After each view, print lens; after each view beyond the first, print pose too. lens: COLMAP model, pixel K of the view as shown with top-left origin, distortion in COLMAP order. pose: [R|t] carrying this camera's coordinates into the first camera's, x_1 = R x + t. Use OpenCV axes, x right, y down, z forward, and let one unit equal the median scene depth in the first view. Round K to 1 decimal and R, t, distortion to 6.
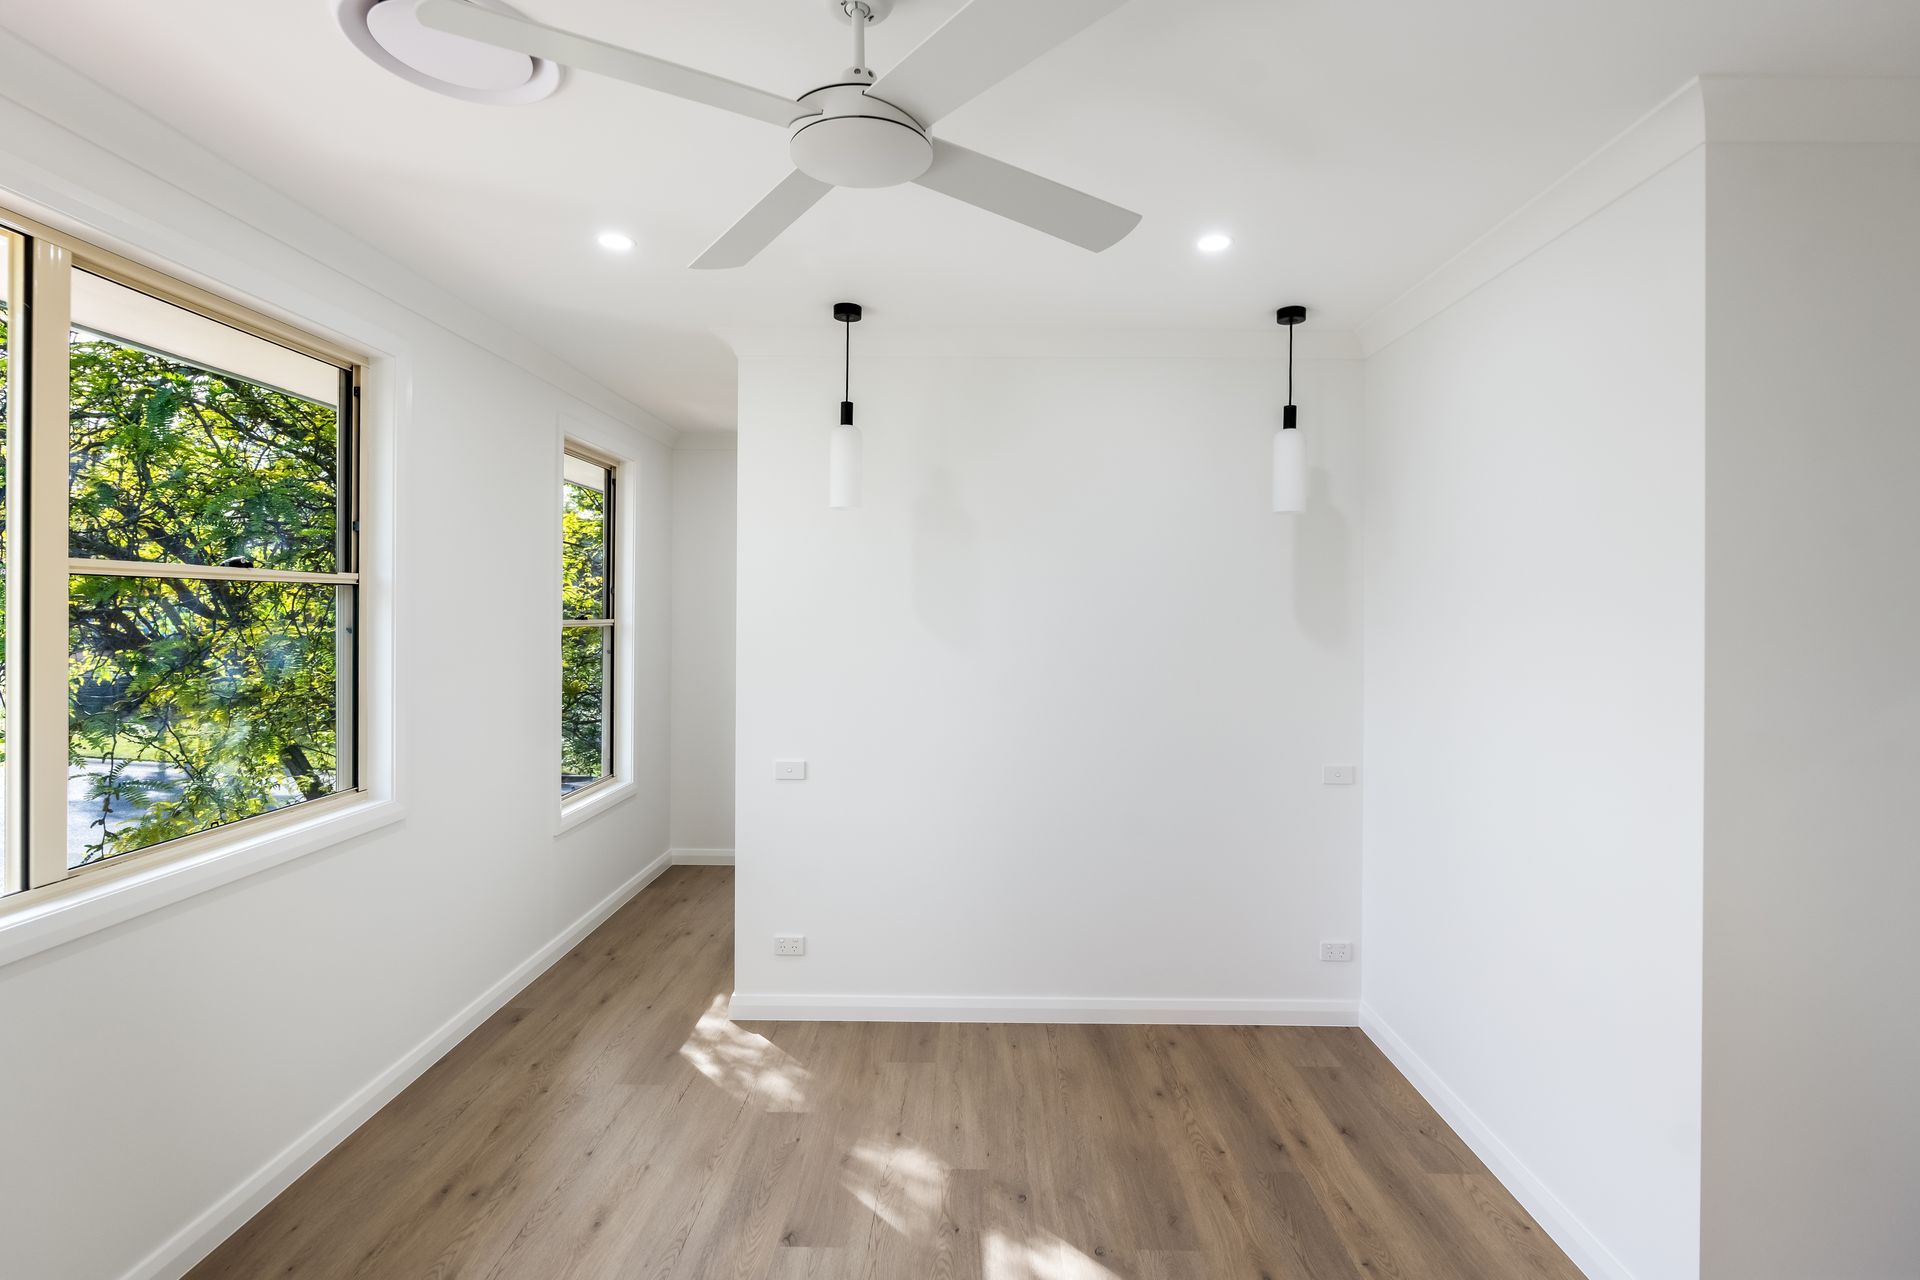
lens RADIAL K [[869.7, 0, 975.7], [0, 869.7, 626.0], [0, 0, 1]] dist [-0.006658, 0.000066]
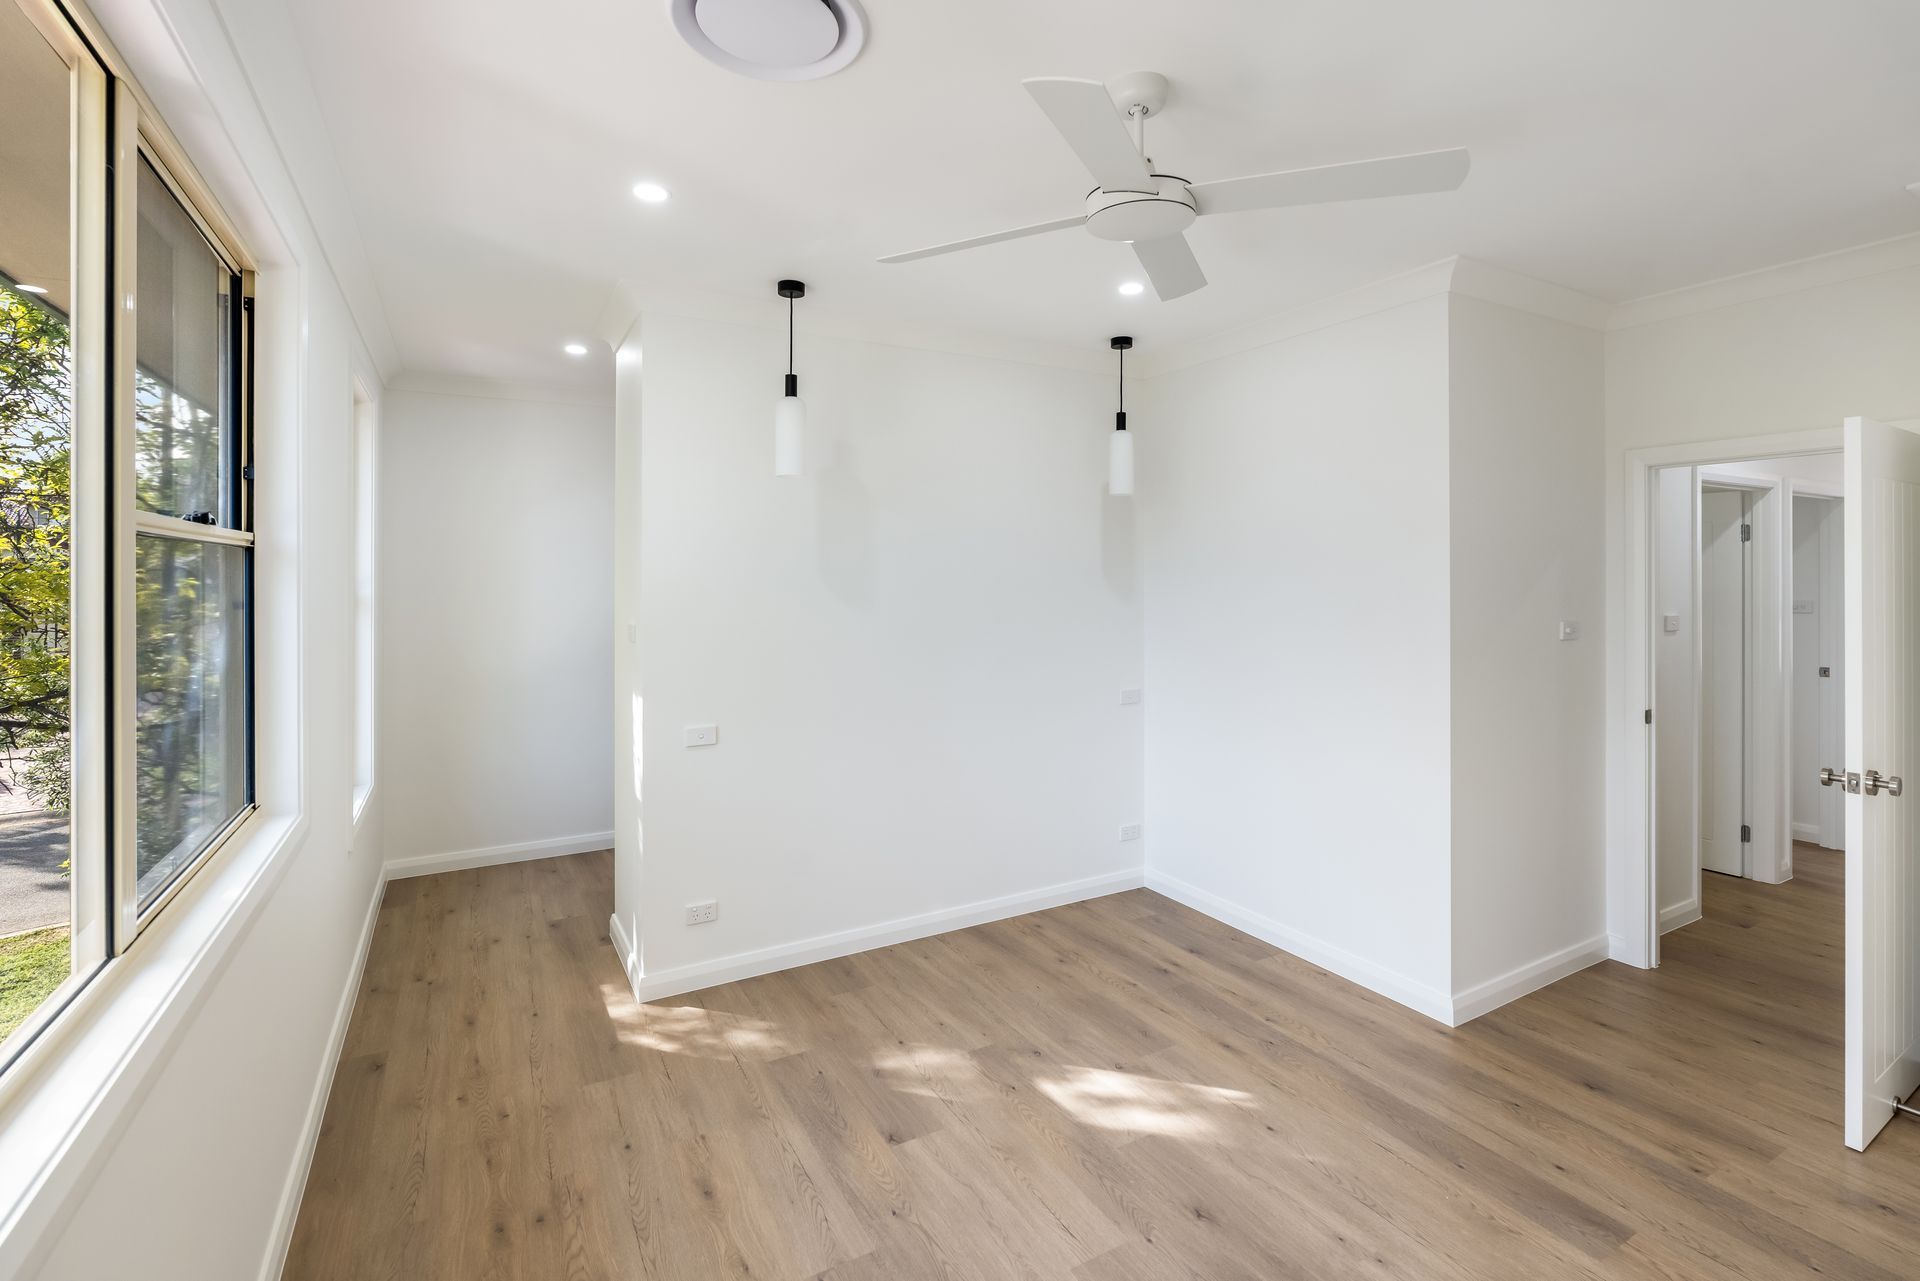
lens RADIAL K [[853.3, 0, 967.4], [0, 853.3, 598.3], [0, 0, 1]] dist [-0.009849, 0.001828]
pose [[0.870939, -0.024500, 0.490780, -0.496360], [0.020659, 0.999699, 0.013245, 0.001408], [-0.490957, -0.001396, 0.871183, 0.004480]]
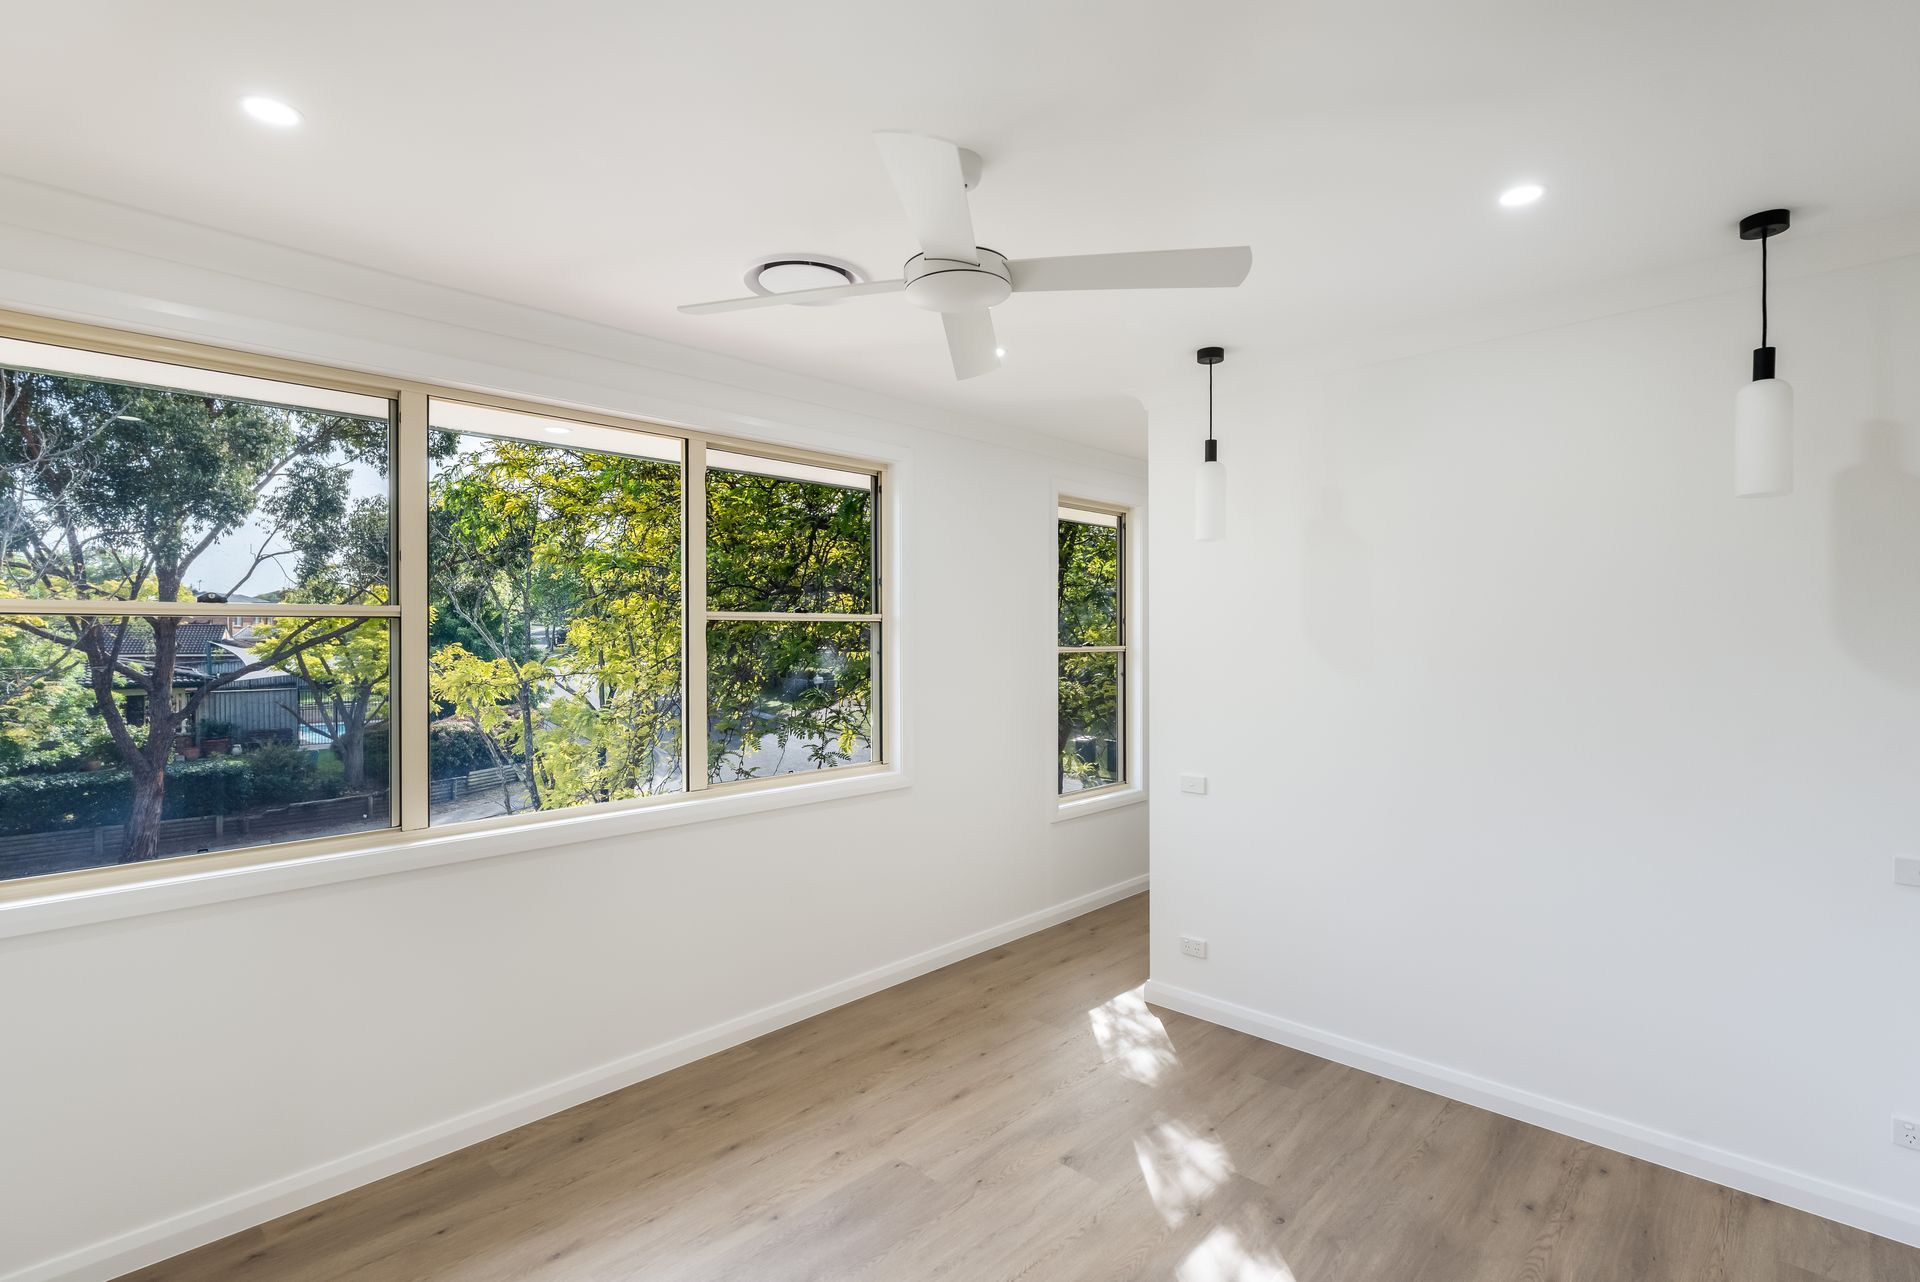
lens RADIAL K [[897.7, 0, 975.2], [0, 897.7, 641.6], [0, 0, 1]] dist [-0.035188, 0.017748]
pose [[0.729926, -0.007189, -0.683488, 0.411284], [-0.000108, 0.999943, -0.010633, 0.001349], [0.683526, 0.007835, 0.729884, 0.006518]]
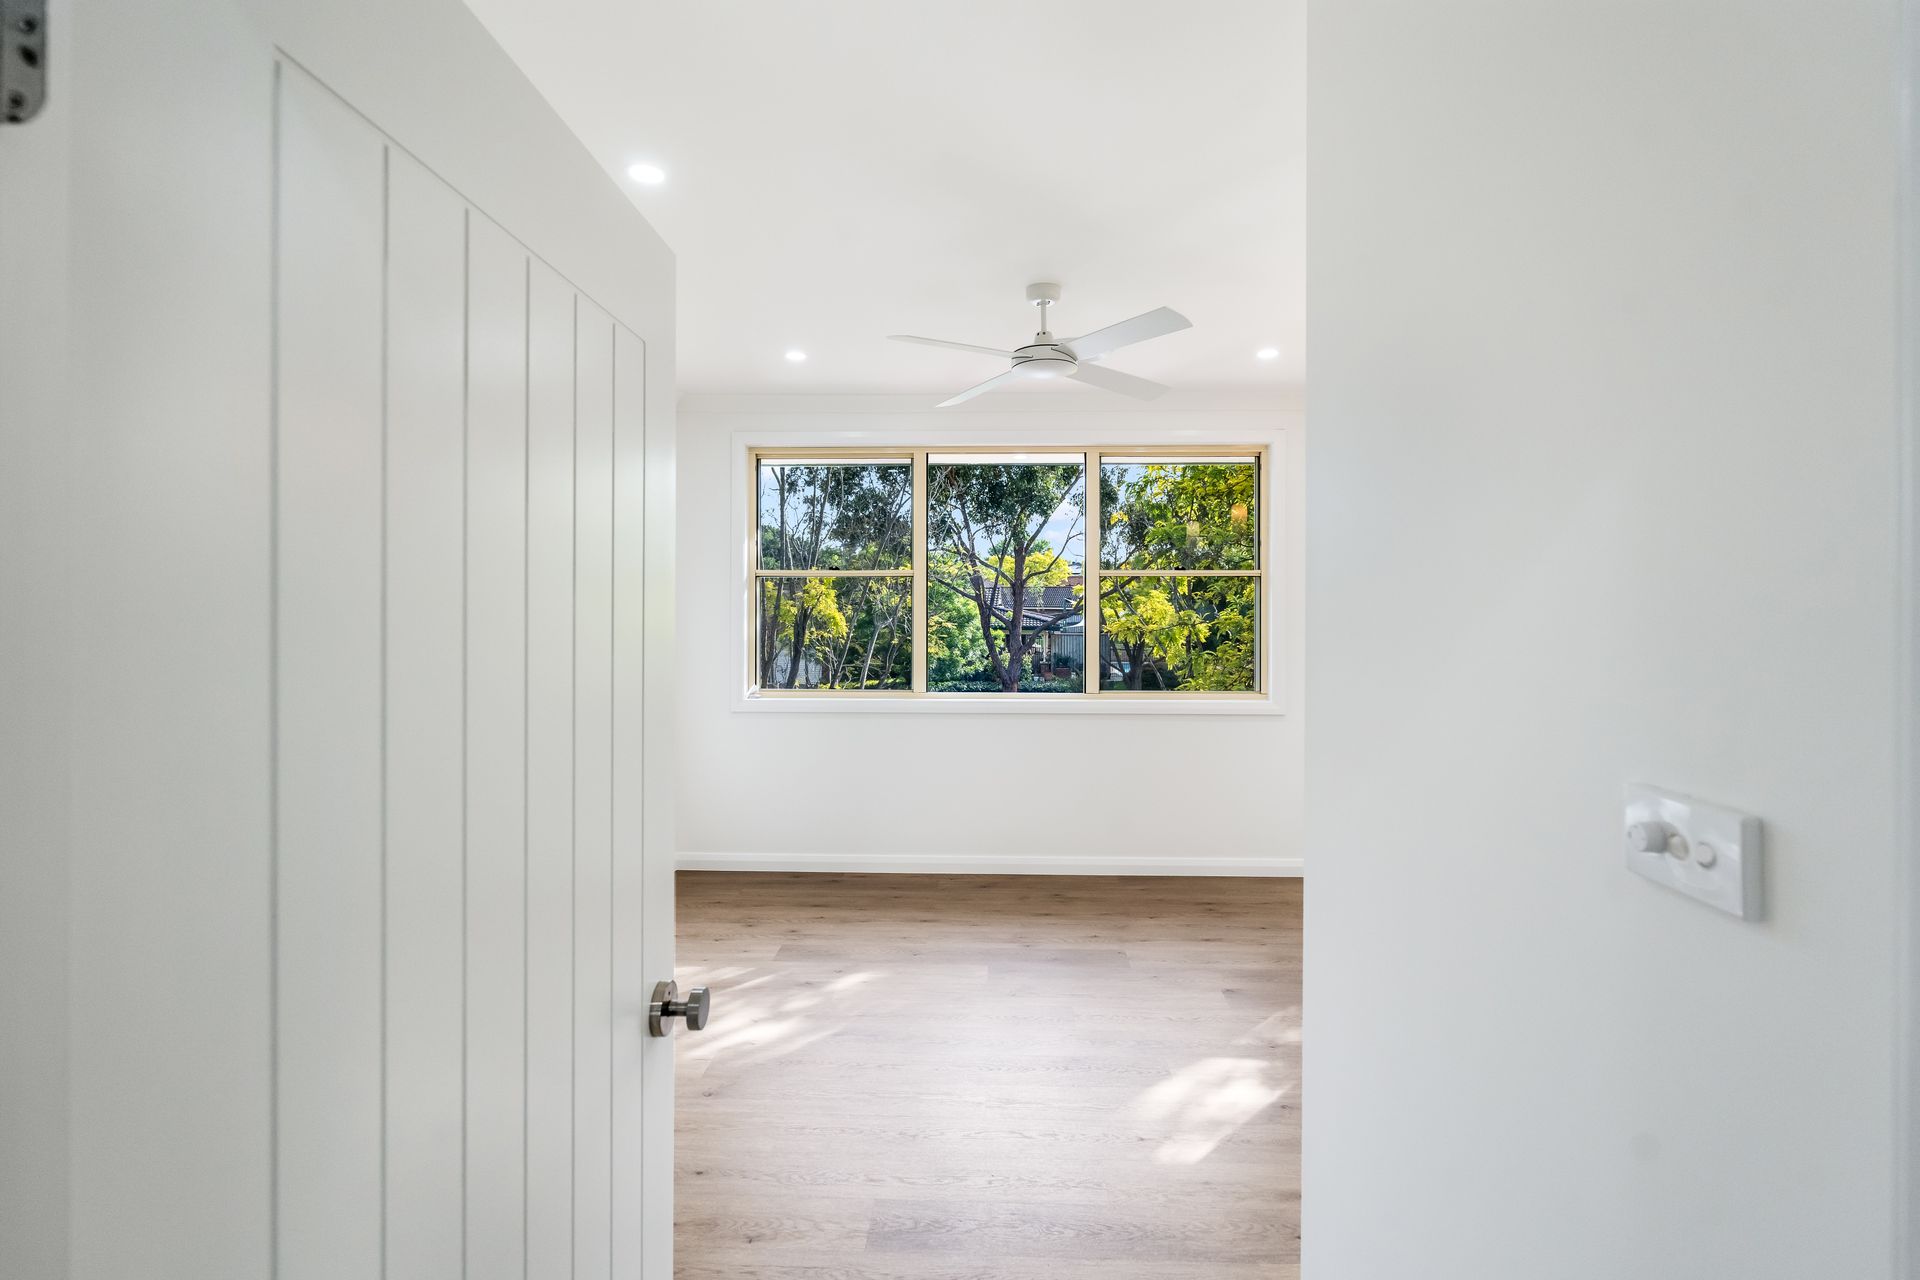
lens RADIAL K [[853.3, 0, 967.4], [0, 853.3, 597.8], [0, 0, 1]] dist [-0.009849, 0.001828]
pose [[-0.030015, -0.008012, -0.999517, 1.001138], [-0.015657, 0.999849, -0.007544, 0.019205], [0.999427, 0.015423, -0.030136, 0.435135]]
